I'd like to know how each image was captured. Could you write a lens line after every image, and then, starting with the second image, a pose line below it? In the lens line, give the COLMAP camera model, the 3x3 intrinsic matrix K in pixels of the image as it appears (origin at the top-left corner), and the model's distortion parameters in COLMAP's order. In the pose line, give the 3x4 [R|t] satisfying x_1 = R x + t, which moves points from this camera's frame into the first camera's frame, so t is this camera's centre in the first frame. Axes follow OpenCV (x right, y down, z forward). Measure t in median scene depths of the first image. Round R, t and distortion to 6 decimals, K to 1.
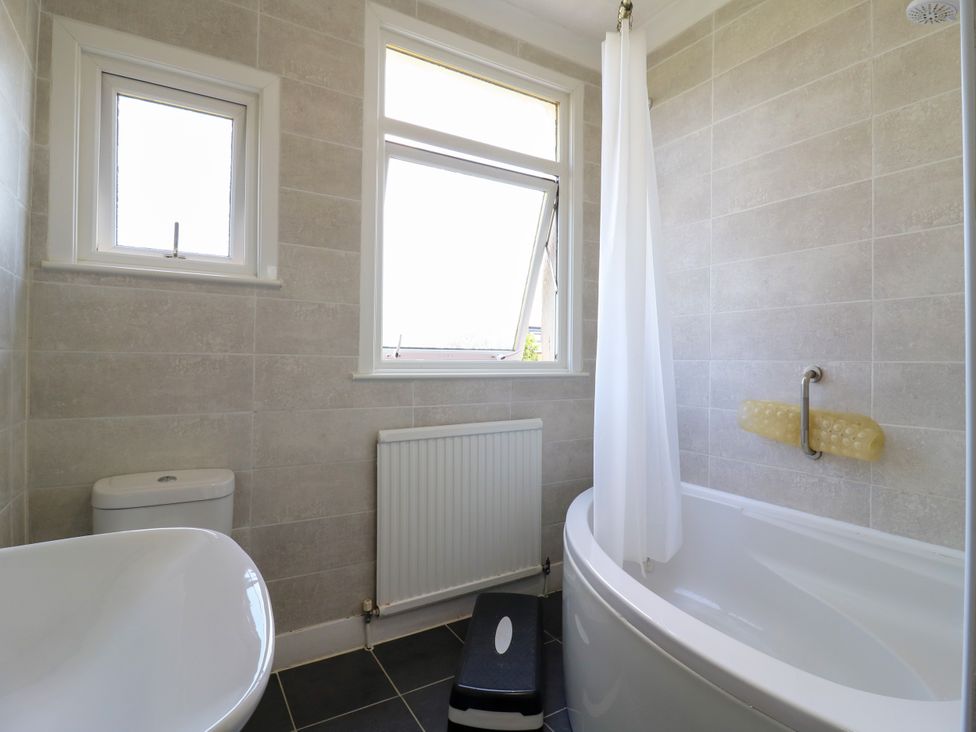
lens RADIAL K [[505.3, 0, 490.1], [0, 505.3, 359.3], [0, 0, 1]] dist [0.002625, -0.011384]
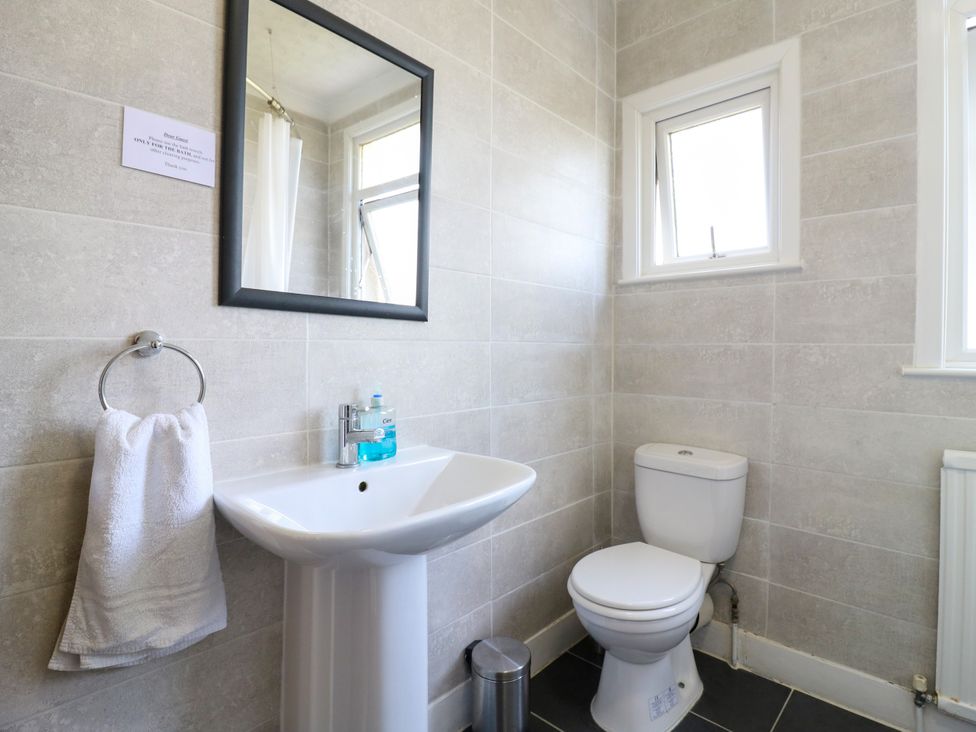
lens RADIAL K [[519.5, 0, 490.6], [0, 519.5, 355.8], [0, 0, 1]] dist [0.000638, -0.013201]
pose [[0.255873, 0.005933, -0.966692, 0.341465], [0.004690, 0.999962, 0.007379, 0.002838], [0.966699, -0.006422, 0.255835, 0.227712]]
